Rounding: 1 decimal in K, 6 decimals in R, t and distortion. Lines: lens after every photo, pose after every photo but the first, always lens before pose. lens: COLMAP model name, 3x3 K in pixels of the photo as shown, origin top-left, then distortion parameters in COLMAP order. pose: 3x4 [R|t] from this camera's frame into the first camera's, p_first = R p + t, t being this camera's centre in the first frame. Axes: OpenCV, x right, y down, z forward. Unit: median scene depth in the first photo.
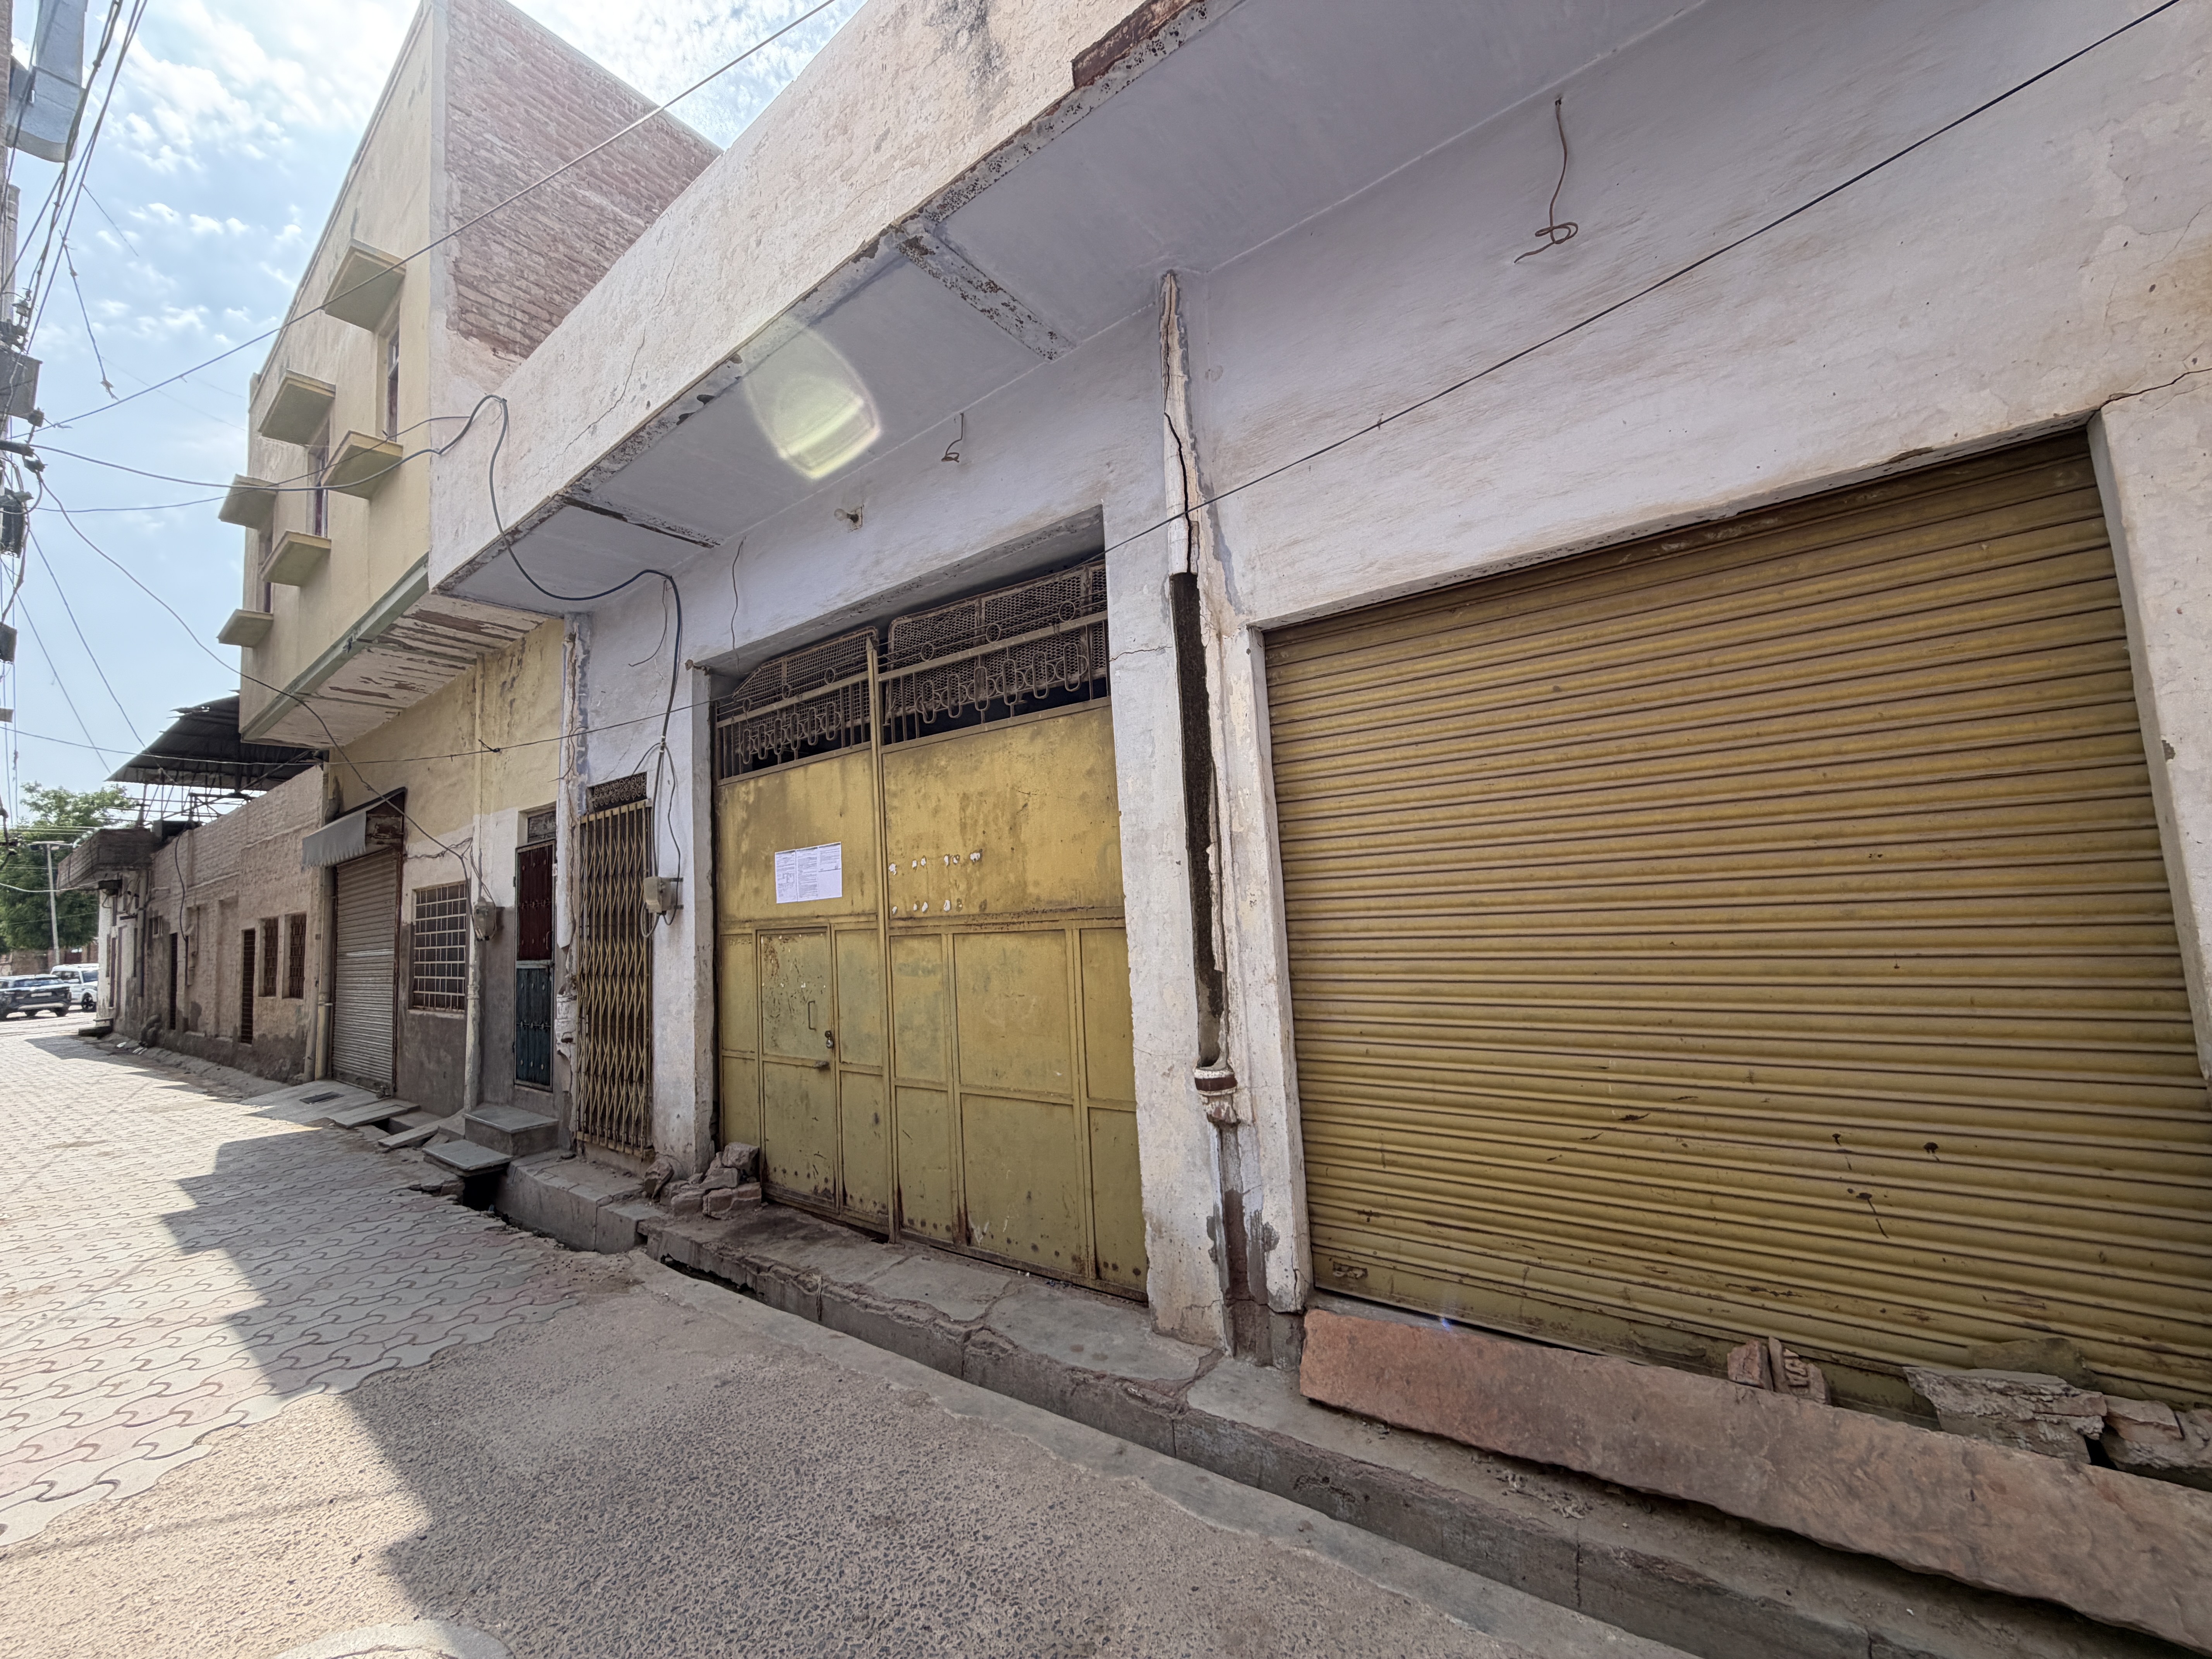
lens RADIAL K [[881.6, 0, 1095.9], [0, 881.6, 828.9], [0, 0, 1]] dist [0.002599, -0.000810]
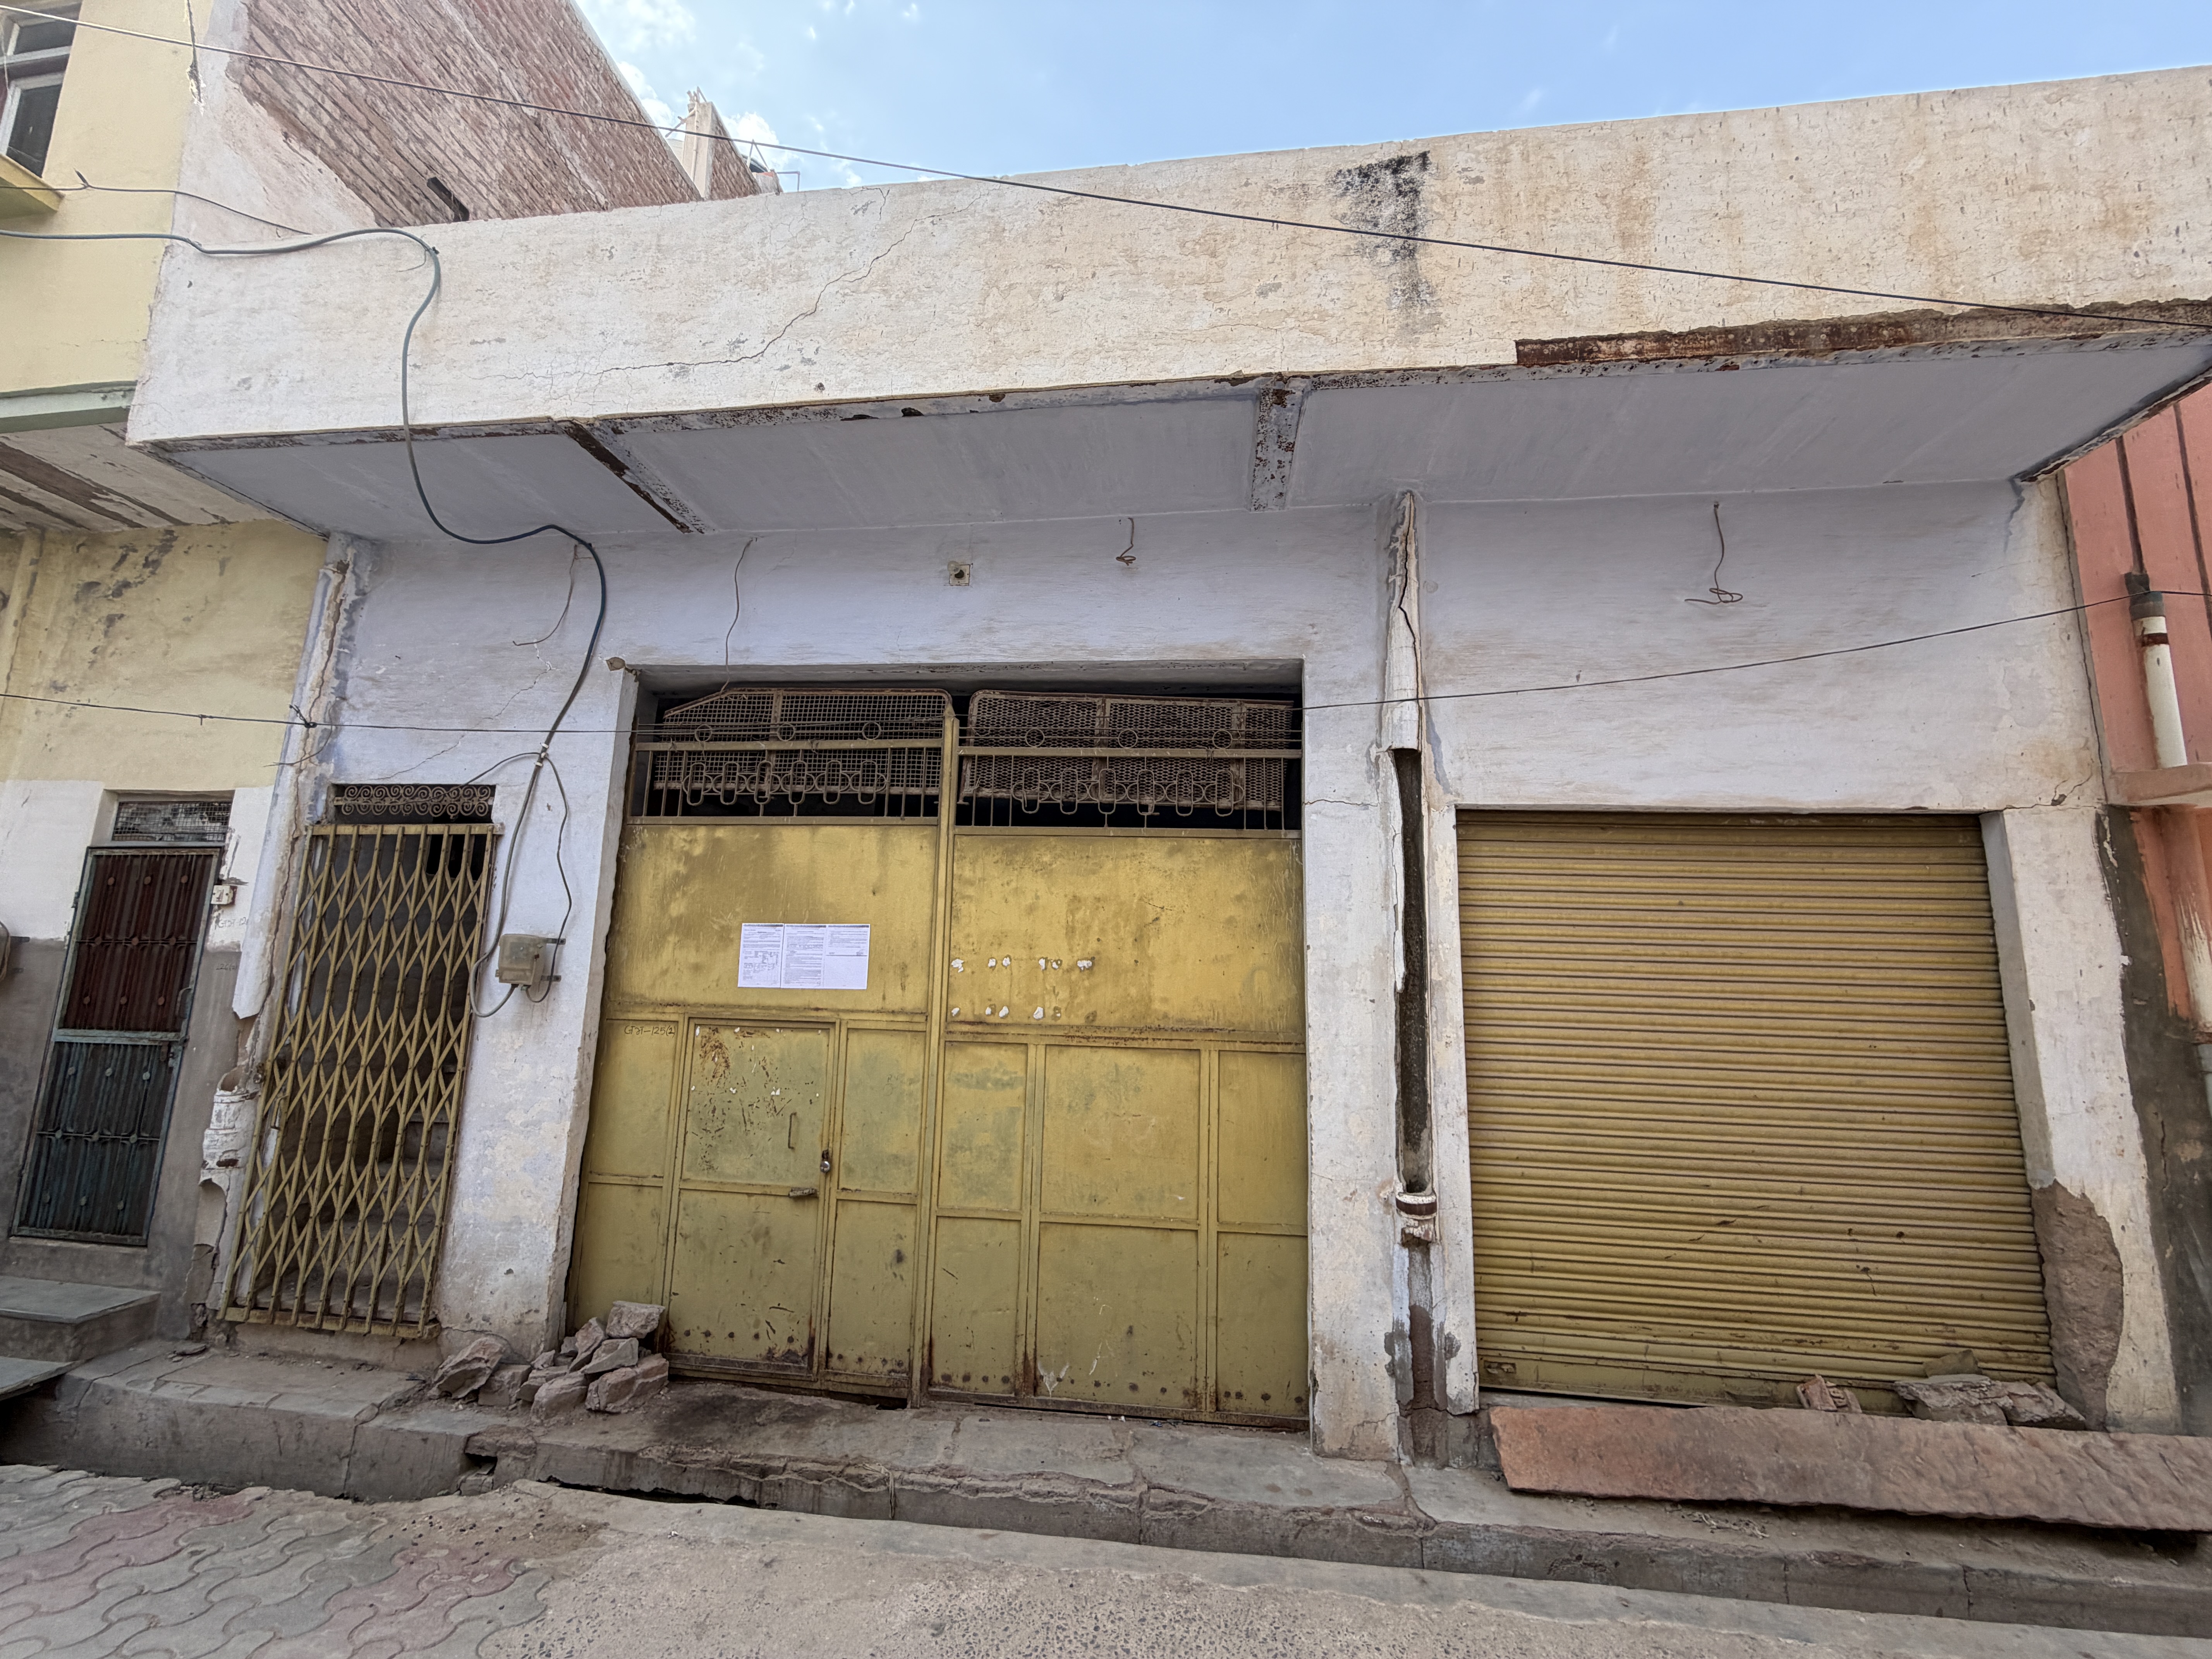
lens RADIAL K [[881.6, 0, 1098.9], [0, 881.6, 829.7], [0, 0, 1]] dist [0.002599, -0.000810]
pose [[0.857980, 0.152615, 0.490488, -0.798686], [-0.116158, 0.987755, -0.104151, -0.018973], [-0.500377, 0.032386, 0.865202, 0.213570]]
